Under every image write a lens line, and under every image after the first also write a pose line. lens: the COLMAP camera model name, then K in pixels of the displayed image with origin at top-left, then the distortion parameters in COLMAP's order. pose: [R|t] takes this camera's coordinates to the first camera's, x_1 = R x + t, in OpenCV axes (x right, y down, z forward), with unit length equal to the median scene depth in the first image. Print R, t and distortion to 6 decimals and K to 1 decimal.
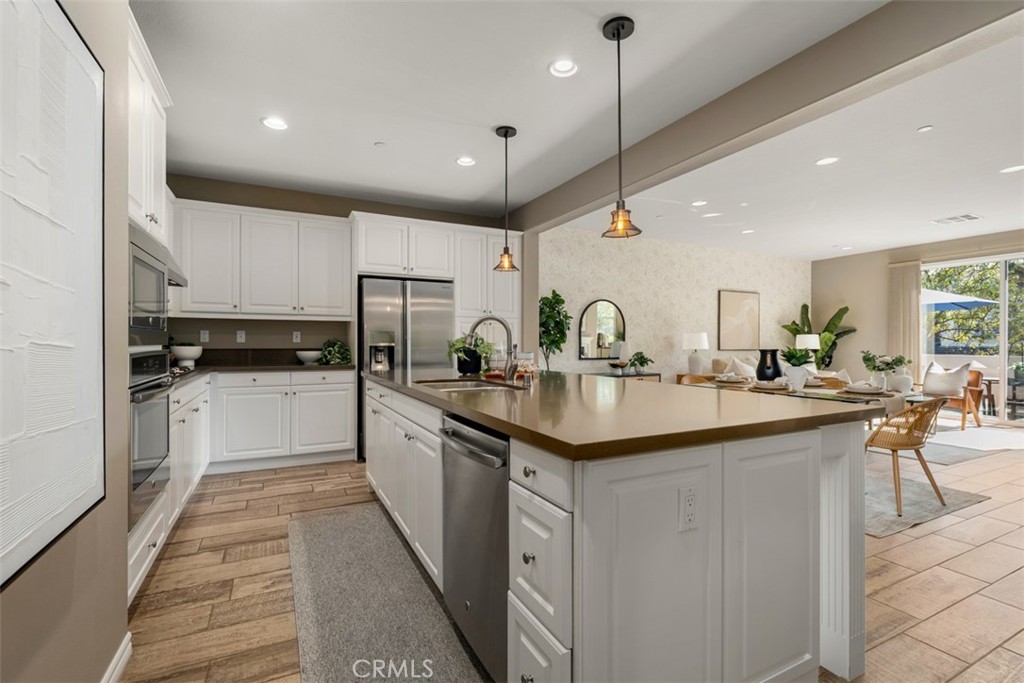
lens RADIAL K [[457.7, 0, 510.4], [0, 457.7, 346.7], [0, 0, 1]] dist [0.000146, -0.000102]
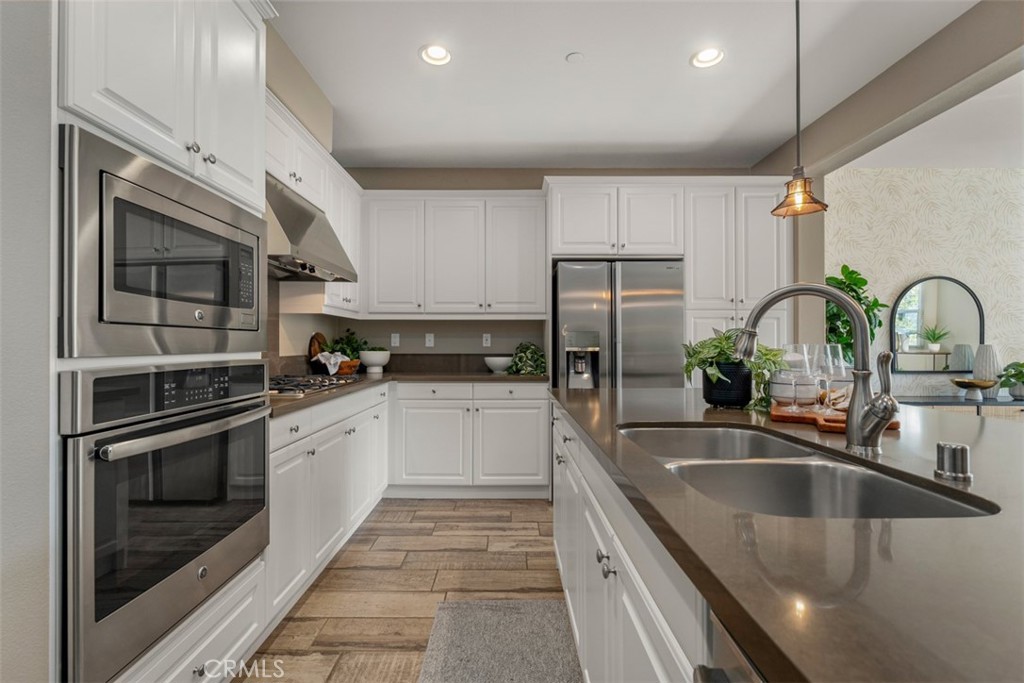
lens RADIAL K [[457.7, 0, 510.5], [0, 457.7, 339.8], [0, 0, 1]] dist [0.000146, -0.000102]
pose [[0.893983, -0.007191, -0.448043, -0.051105], [-0.002748, 0.999764, -0.021529, -0.004136], [0.448092, 0.020478, 0.893753, 0.276356]]
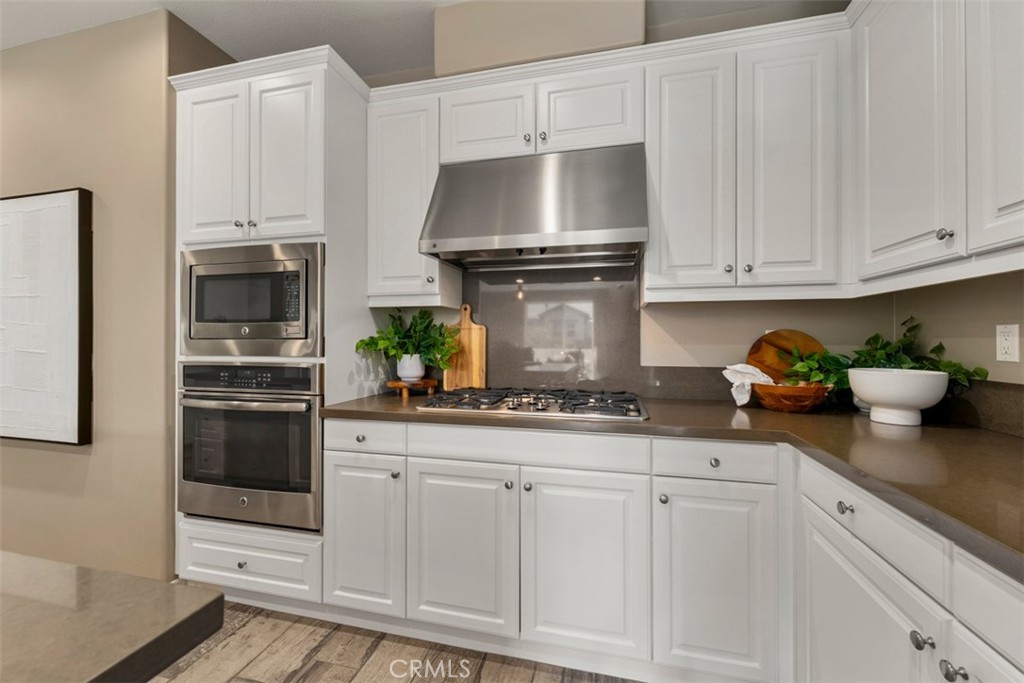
lens RADIAL K [[407.1, 0, 514.1], [0, 407.1, 338.6], [0, 0, 1]] dist [0.000114, -0.000990]
pose [[-0.652848, -0.007530, -0.757451, -0.226423], [-0.011995, 0.999928, 0.000398, -0.020808], [0.757394, 0.009345, -0.652892, 0.888593]]
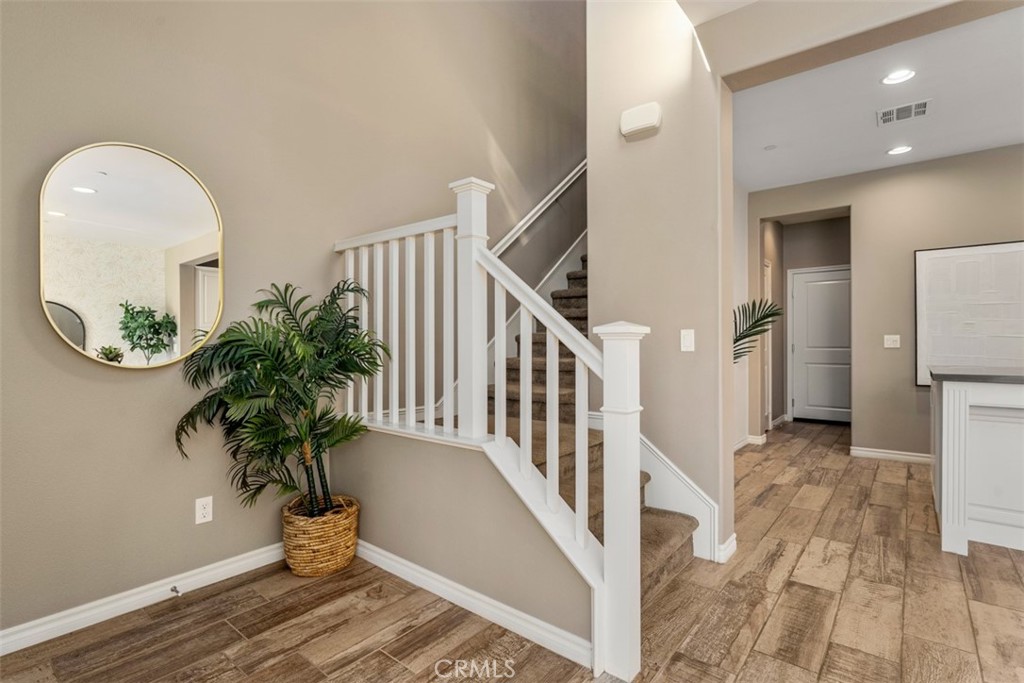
lens RADIAL K [[495.5, 0, 505.1], [0, 495.5, 344.2], [0, 0, 1]] dist [0.004953, -0.000197]
pose [[-0.915299, 0.004006, -0.402755, 0.968013], [-0.001037, 0.999924, 0.012302, 0.004201], [0.402774, 0.011677, -0.915225, 0.672122]]
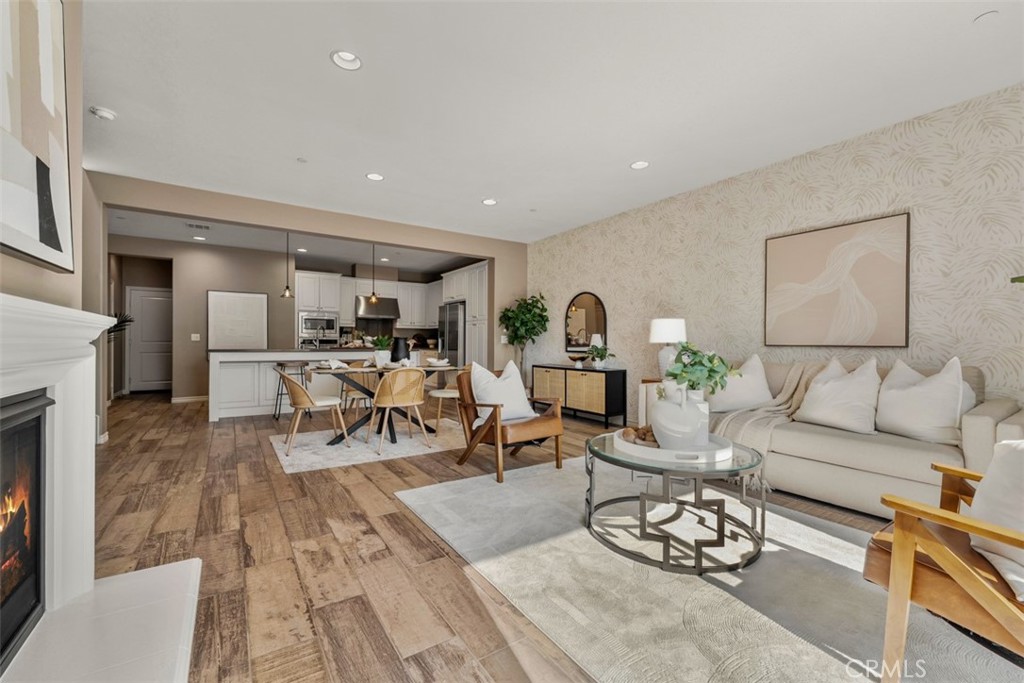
lens RADIAL K [[424.2, 0, 512.7], [0, 424.2, 342.2], [0, 0, 1]] dist [0.002138, -0.000726]
pose [[0.123269, -0.002524, -0.992370, 1.569099], [-0.014440, 0.999886, -0.004336, 0.017137], [0.992268, 0.014864, 0.123218, 1.049357]]
